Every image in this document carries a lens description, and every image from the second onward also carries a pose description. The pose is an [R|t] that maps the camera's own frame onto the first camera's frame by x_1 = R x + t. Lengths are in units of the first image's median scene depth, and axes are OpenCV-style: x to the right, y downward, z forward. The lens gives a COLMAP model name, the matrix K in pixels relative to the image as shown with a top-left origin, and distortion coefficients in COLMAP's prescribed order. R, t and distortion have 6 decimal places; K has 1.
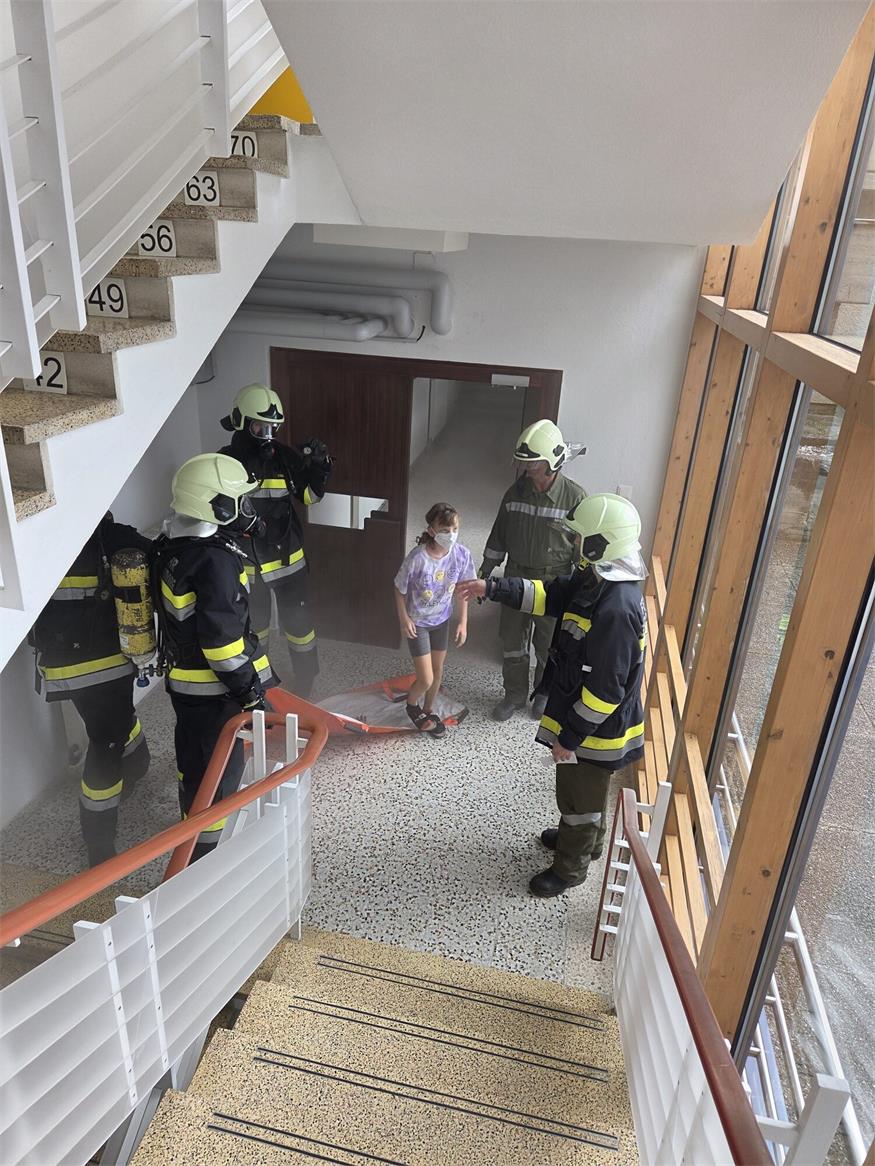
lens RADIAL K [[821.9, 0, 410.0], [0, 821.9, 583.3], [0, 0, 1]] dist [0.028067, -0.058249]
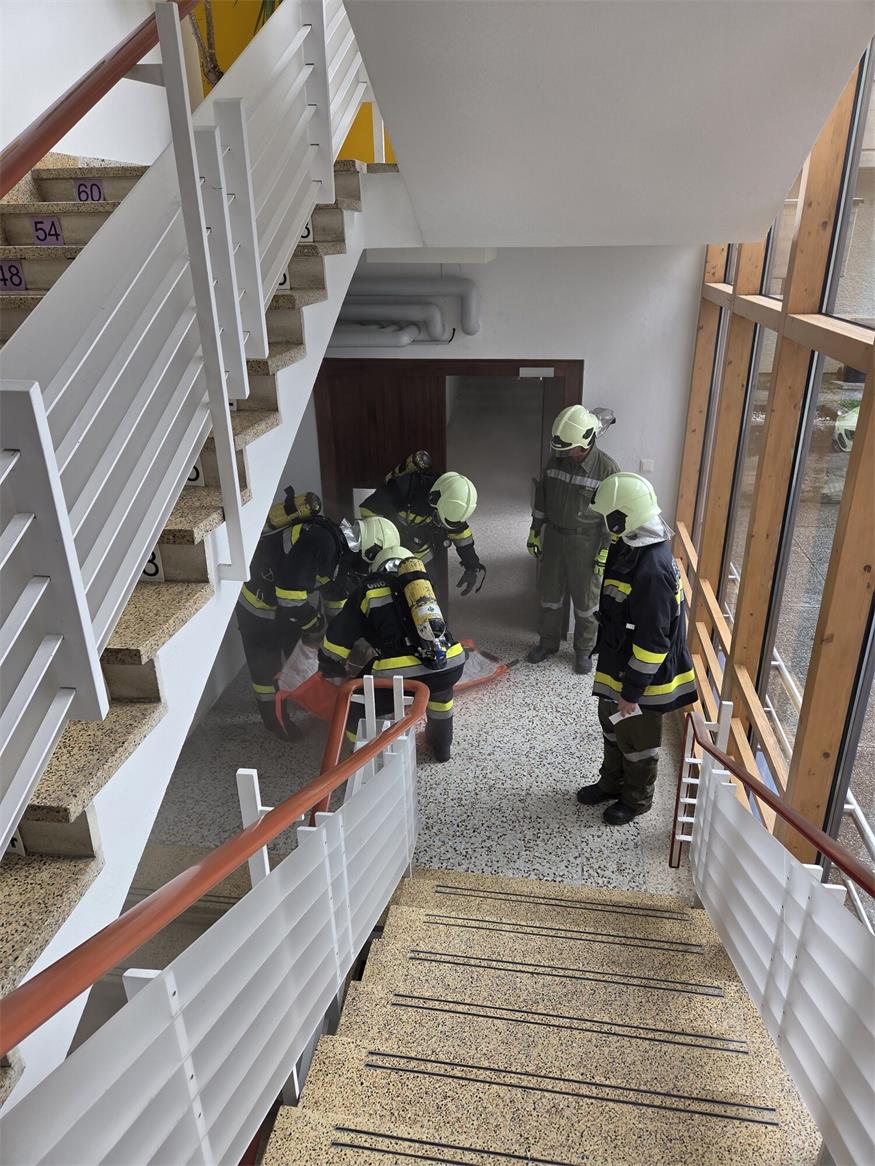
lens RADIAL K [[809.7, 0, 437.5], [0, 809.7, 583.0], [0, 0, 1]] dist [0.021891, -0.058131]
pose [[0.996147, -0.083346, 0.027297, -0.105015], [0.083210, 0.996513, 0.006105, 0.026290], [-0.027711, -0.003810, 0.999609, -0.128737]]
